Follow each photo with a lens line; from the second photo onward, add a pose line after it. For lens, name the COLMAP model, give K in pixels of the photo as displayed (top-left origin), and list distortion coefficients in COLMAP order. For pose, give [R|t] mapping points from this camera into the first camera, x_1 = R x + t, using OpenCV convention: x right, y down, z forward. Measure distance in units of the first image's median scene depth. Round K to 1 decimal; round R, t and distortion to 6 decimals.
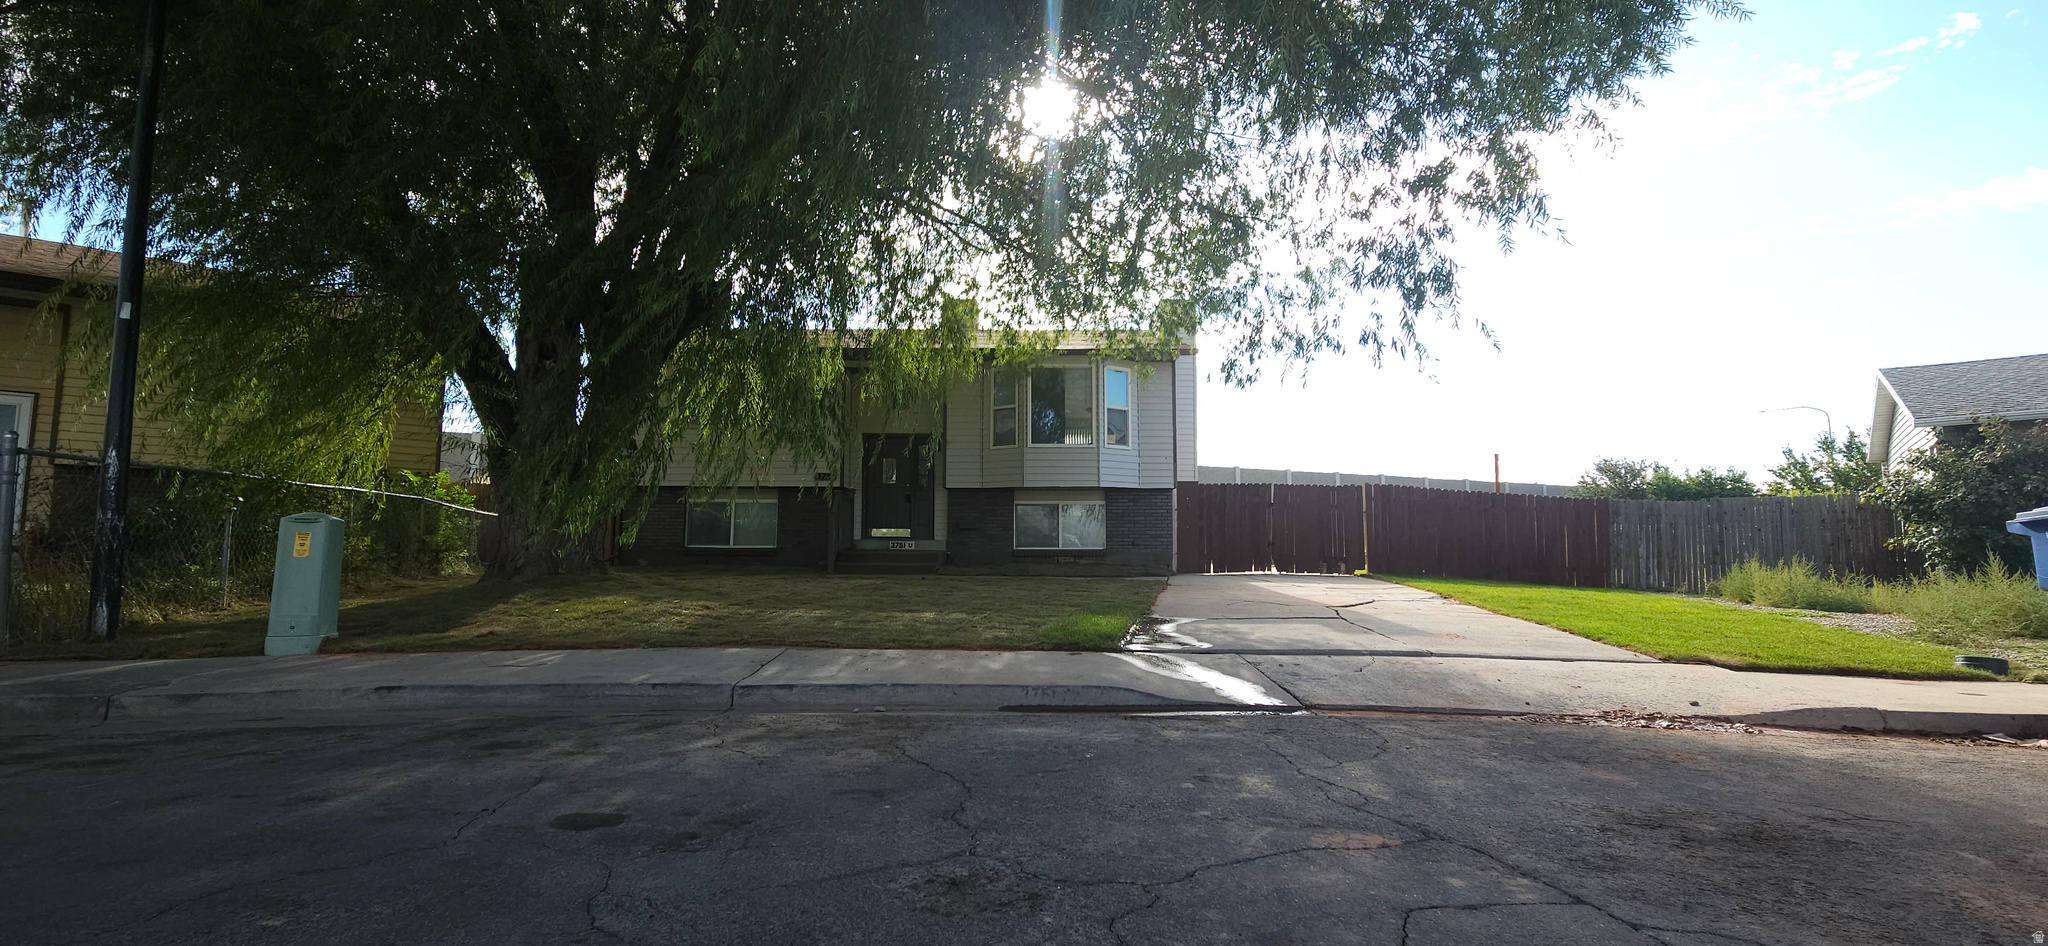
lens RADIAL K [[837.7, 0, 1024.0], [0, 837.7, 473.0], [0, 0, 1]] dist [0.000916, -0.000072]
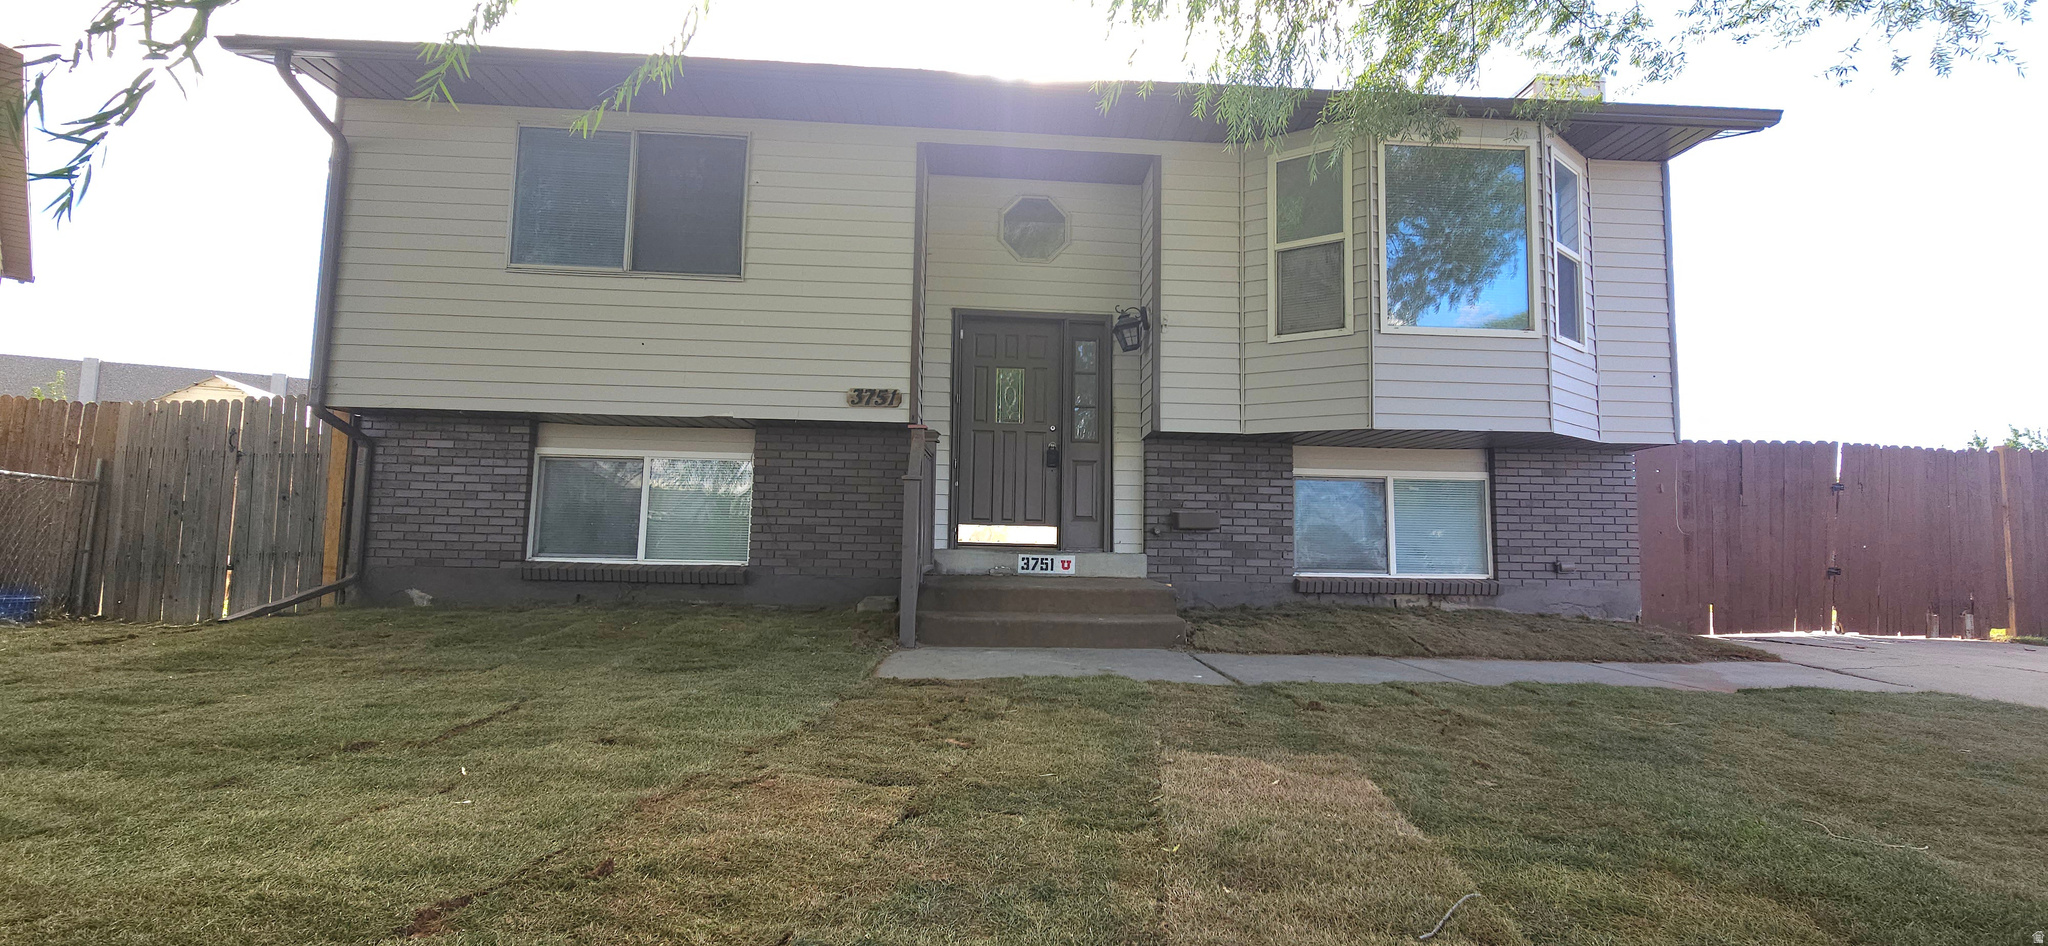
lens RADIAL K [[837.7, 0, 1024.0], [0, 837.7, 473.0], [0, 0, 1]] dist [0.000916, -0.000072]
pose [[0.997384, 0.021151, 0.069123, -0.187592], [-0.021072, 0.999776, -0.001865, 0.040192], [-0.069147, 0.000404, 0.997606, 0.570050]]
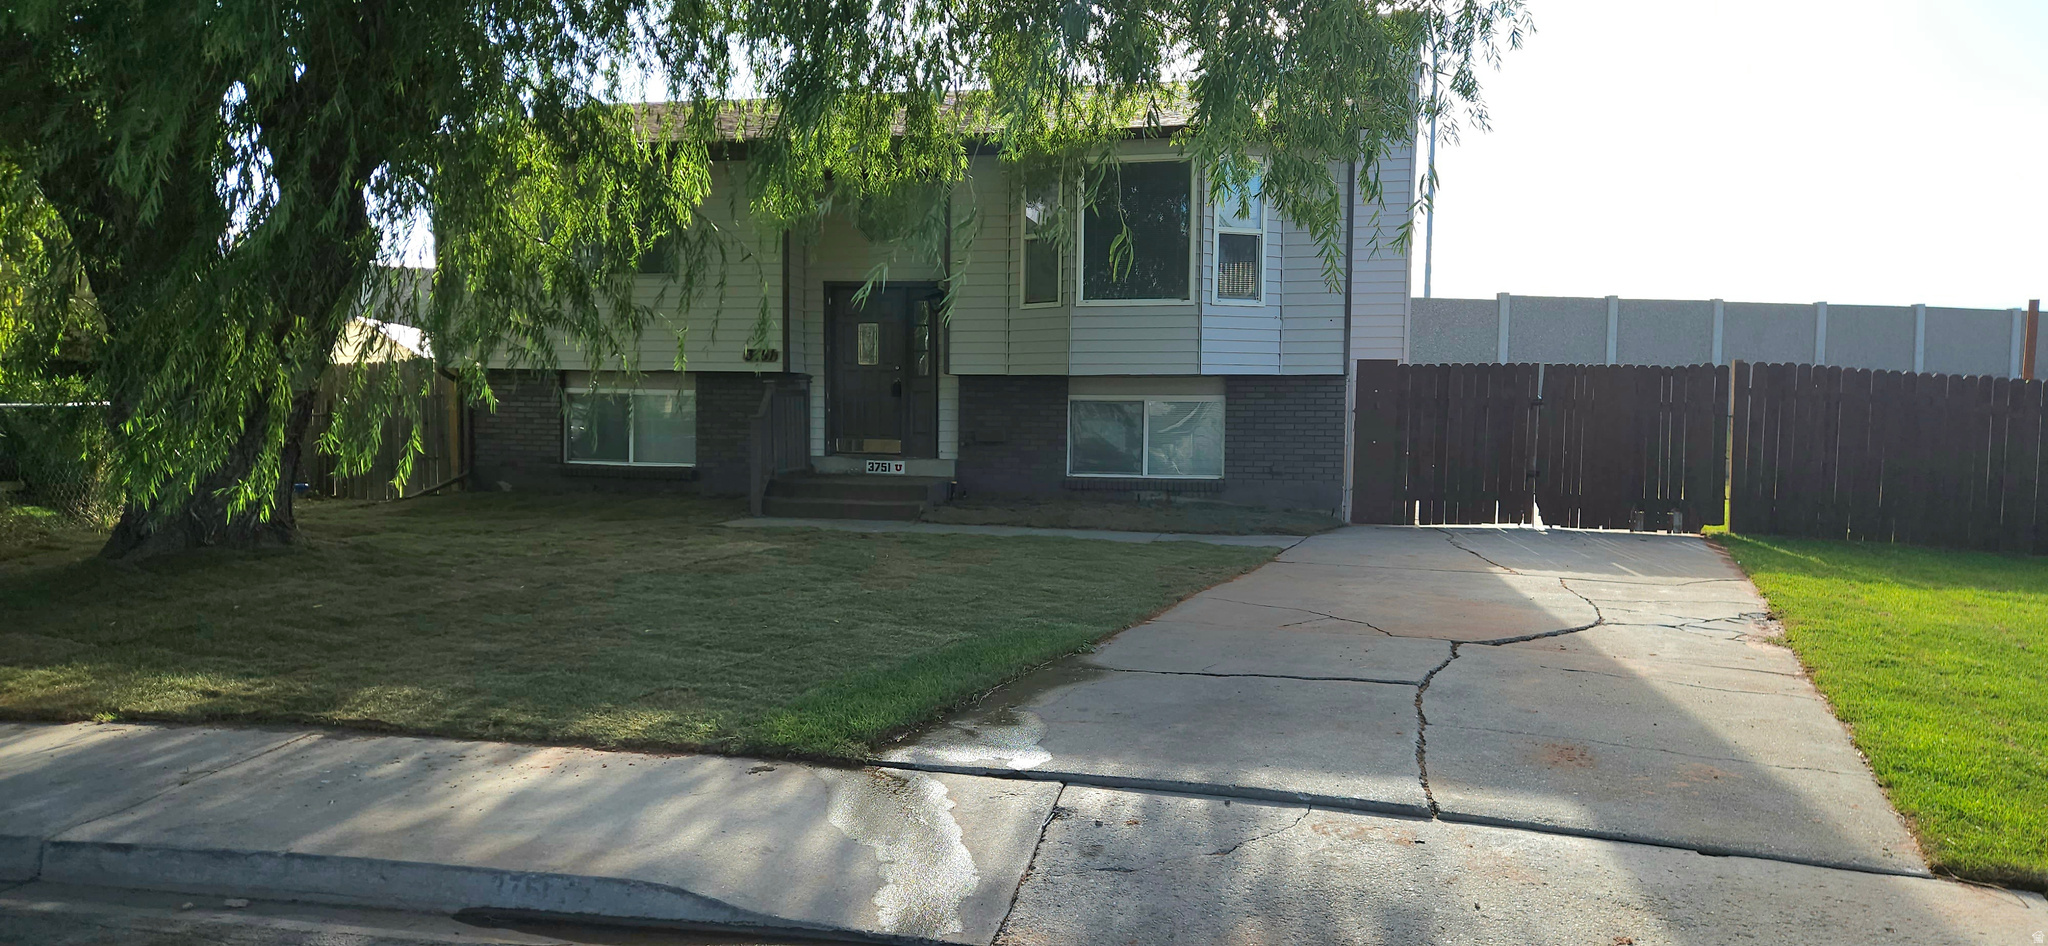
lens RADIAL K [[1333.7, 0, 991.6], [0, 1333.7, 524.6], [0, 0, 1]] dist [0.094112, -0.000380]
pose [[0.976936, 0.025416, -0.212014, 0.138616], [0.009954, 0.986391, 0.164113, -0.032287], [0.213300, -0.162438, 0.963388, 0.065314]]
